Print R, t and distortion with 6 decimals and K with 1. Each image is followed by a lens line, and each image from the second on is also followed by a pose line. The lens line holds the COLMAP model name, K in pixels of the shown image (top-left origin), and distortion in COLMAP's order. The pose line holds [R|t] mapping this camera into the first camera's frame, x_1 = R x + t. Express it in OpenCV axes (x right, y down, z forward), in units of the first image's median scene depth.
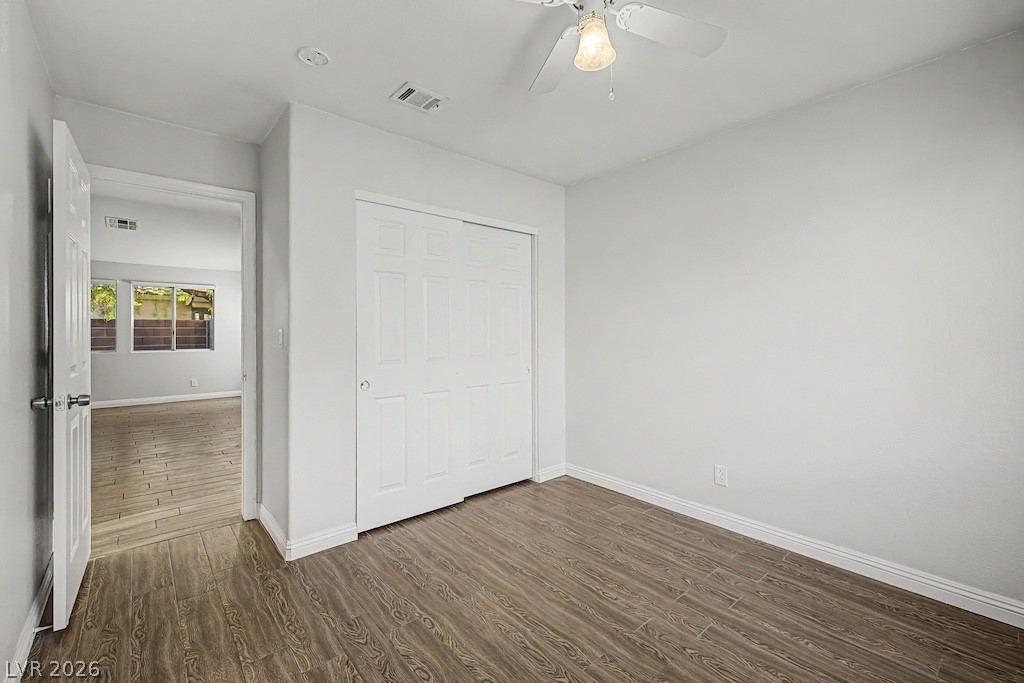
lens RADIAL K [[434.3, 0, 517.0], [0, 434.3, 335.3], [0, 0, 1]] dist [-0.000673, -0.000027]
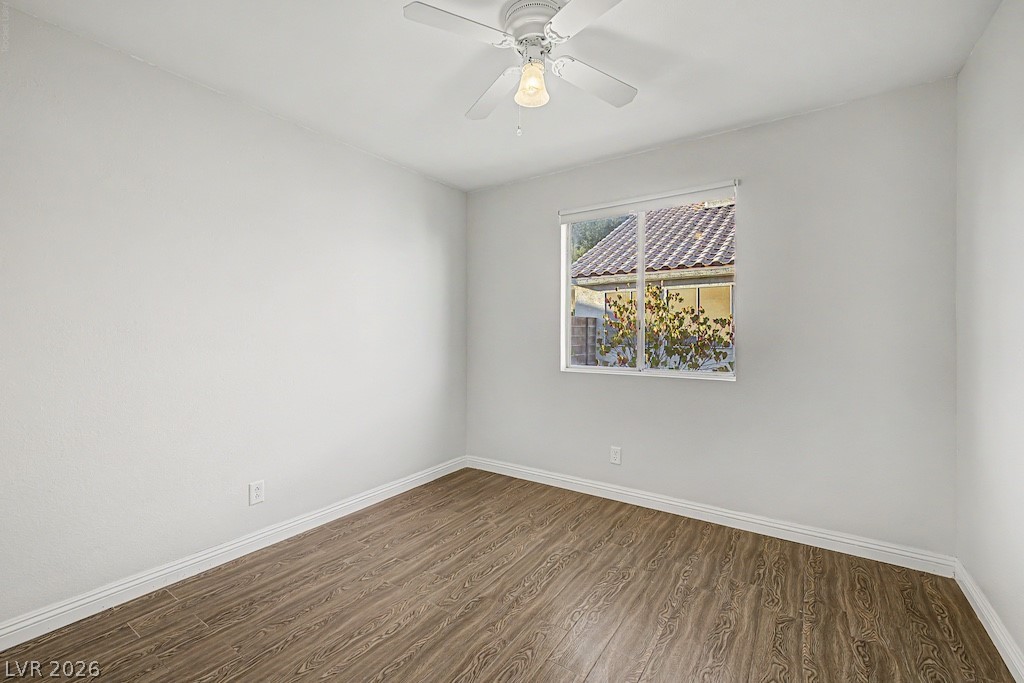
lens RADIAL K [[450.8, 0, 507.1], [0, 450.8, 333.8], [0, 0, 1]] dist [0.000994, -0.000217]
pose [[-0.261266, -0.013599, 0.965171, -0.726041], [0.004383, 0.999874, 0.015274, -0.001791], [-0.965257, 0.008221, -0.261173, 1.040591]]
